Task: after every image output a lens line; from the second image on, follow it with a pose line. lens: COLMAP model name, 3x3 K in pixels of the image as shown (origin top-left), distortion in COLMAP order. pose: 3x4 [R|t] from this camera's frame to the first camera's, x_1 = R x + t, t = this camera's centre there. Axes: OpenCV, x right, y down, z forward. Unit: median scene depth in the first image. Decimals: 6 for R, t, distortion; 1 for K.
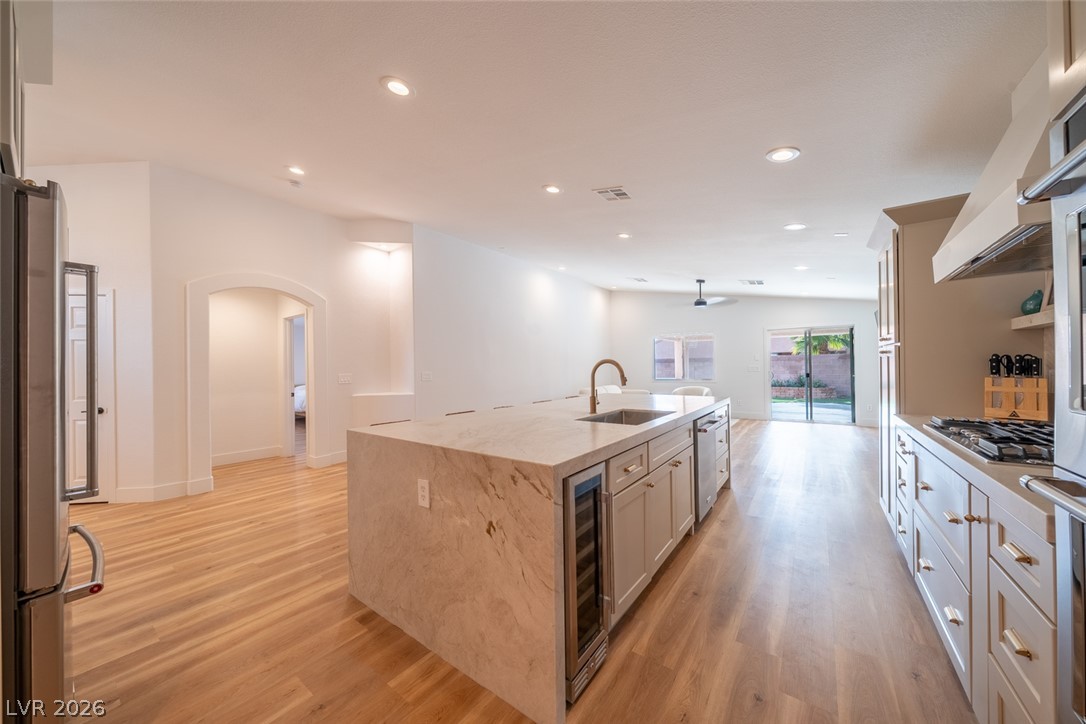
lens RADIAL K [[373.6, 0, 544.9], [0, 373.6, 359.4], [0, 0, 1]] dist [0.000231, -0.000064]
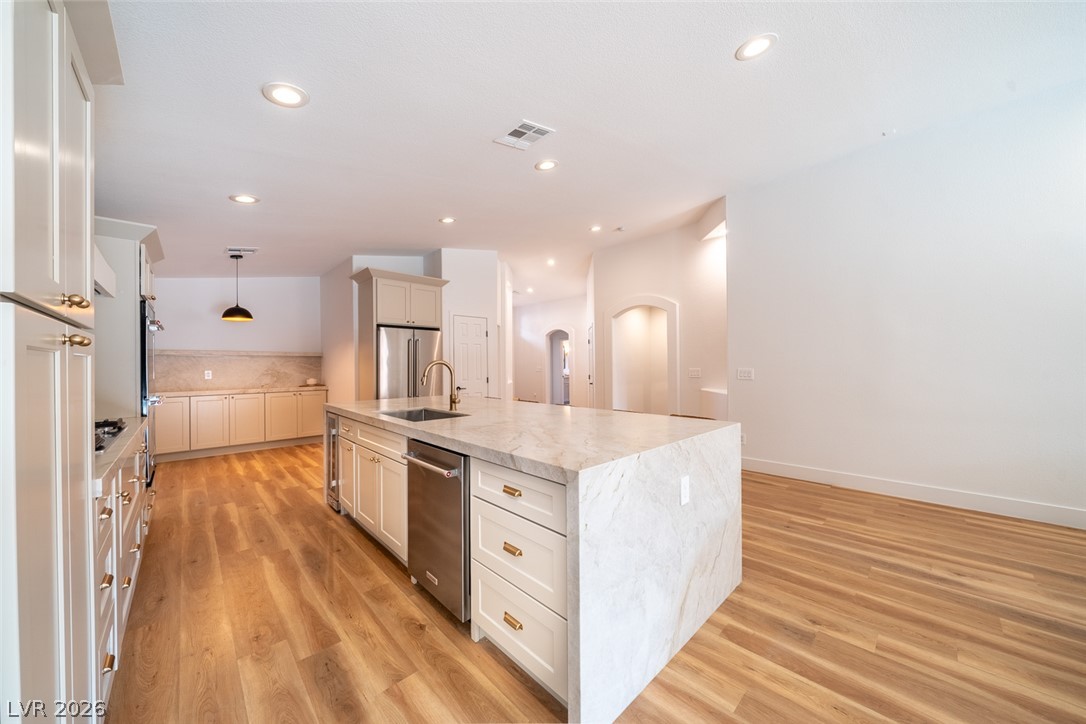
lens RADIAL K [[378.4, 0, 543.0], [0, 378.4, 366.1], [0, 0, 1]] dist [-0.001512, -0.000118]
pose [[-0.179132, 0.017662, -0.983667, 1.132589], [0.027425, 0.999540, 0.012953, 0.009610], [0.983443, -0.024657, -0.179534, 1.434480]]
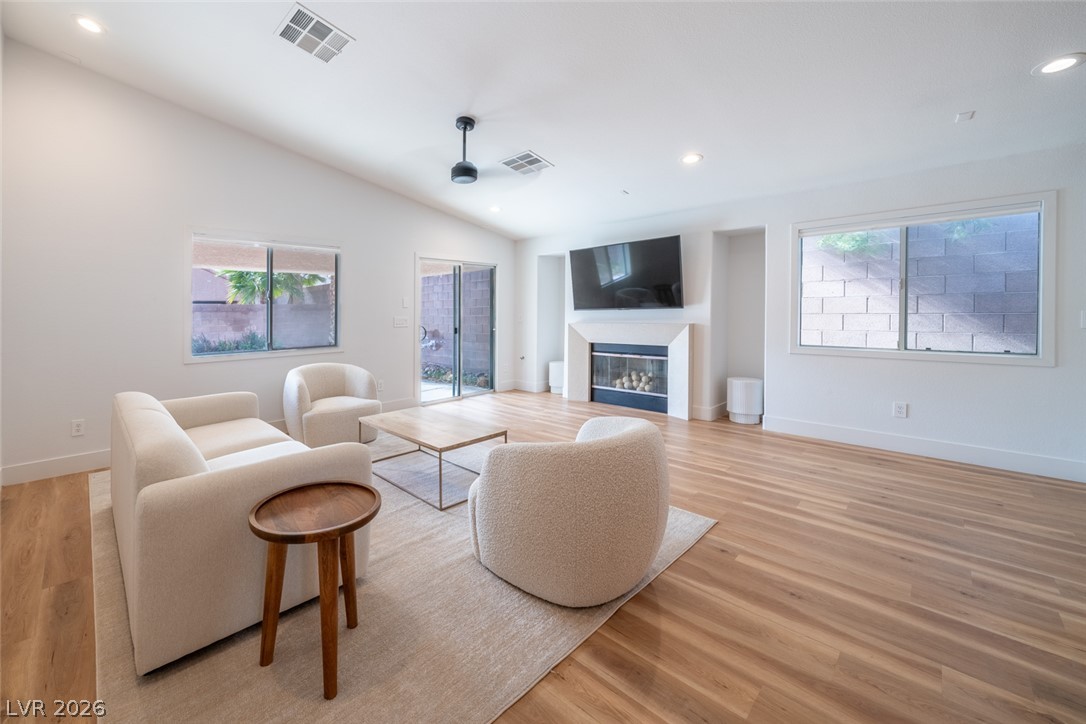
lens RADIAL K [[435.8, 0, 473.8], [0, 435.8, 313.8], [0, 0, 1]] dist [-0.000821, 0.000163]
pose [[0.198946, 0.008874, 0.979970, -0.207635], [-0.008738, 0.999935, -0.007280, 0.047278], [-0.979971, -0.007114, 0.199011, 2.309133]]
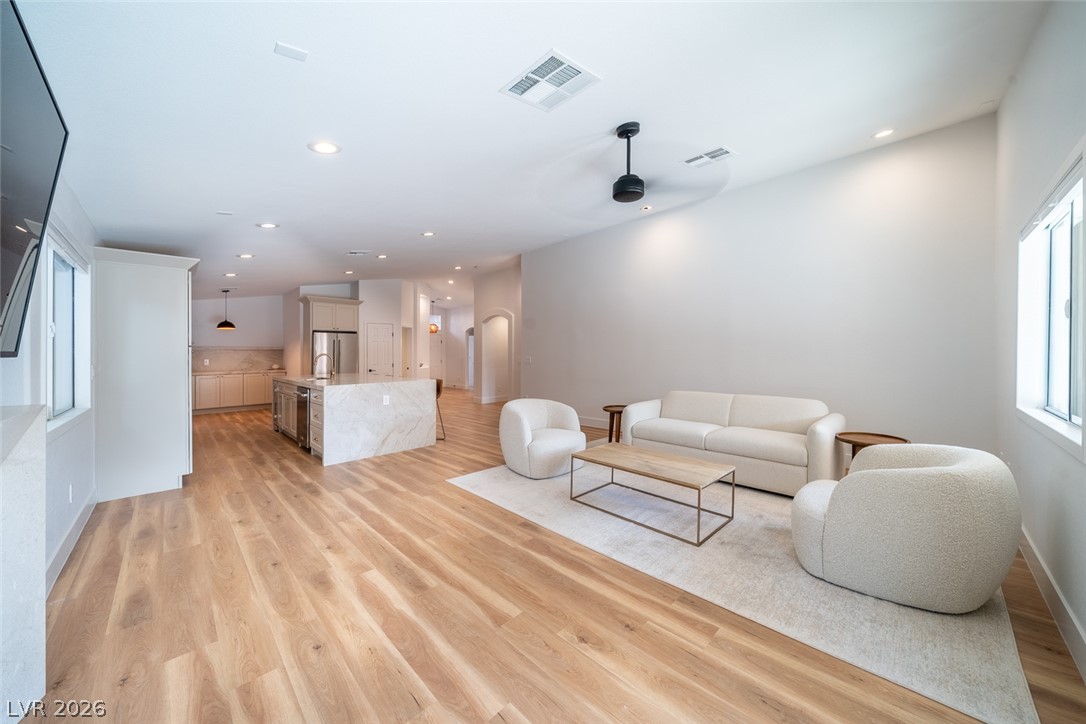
lens RADIAL K [[381.2, 0, 540.9], [0, 381.2, 349.6], [0, 0, 1]] dist [0.000094, 0.000000]
pose [[-0.165089, 0.005108, -0.986265, 2.119695], [0.030819, 0.999525, 0.000017, 0.014565], [0.985797, -0.030393, -0.165168, 2.563055]]
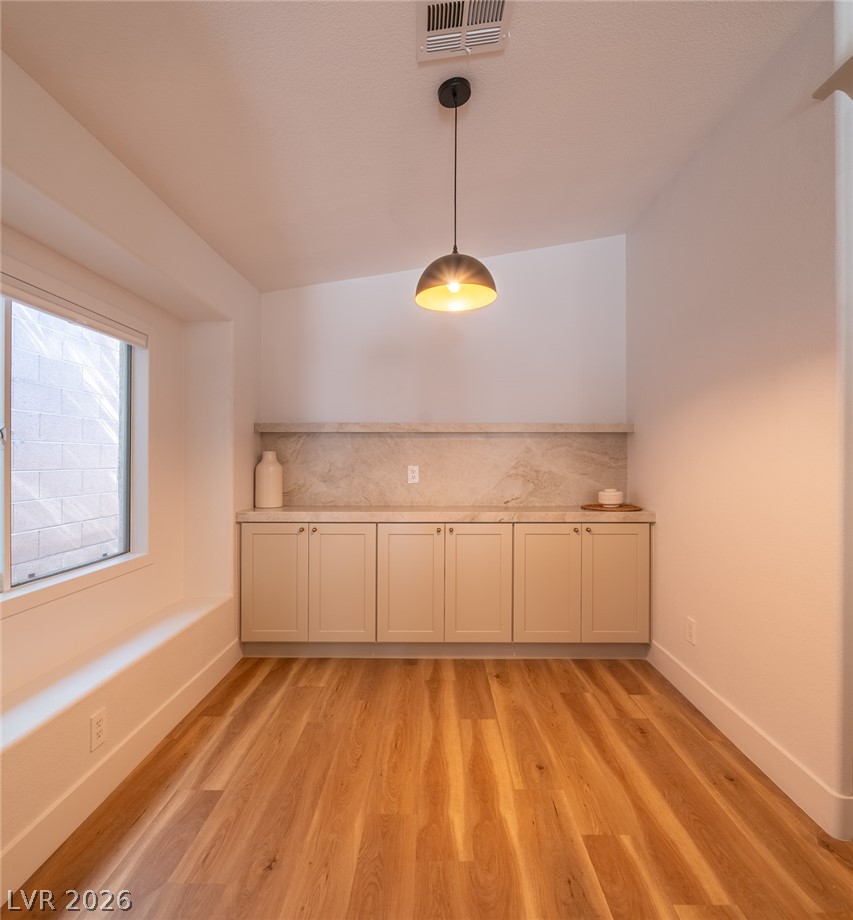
lens RADIAL K [[476.8, 0, 430.3], [0, 476.8, 463.7], [0, 0, 1]] dist [0.004032, -0.000696]
pose [[-0.816820, 0.016951, -0.576643, 0.137782], [0.021143, 0.999776, -0.000559, 0.007748], [0.576505, -0.012648, -0.816996, 0.331403]]
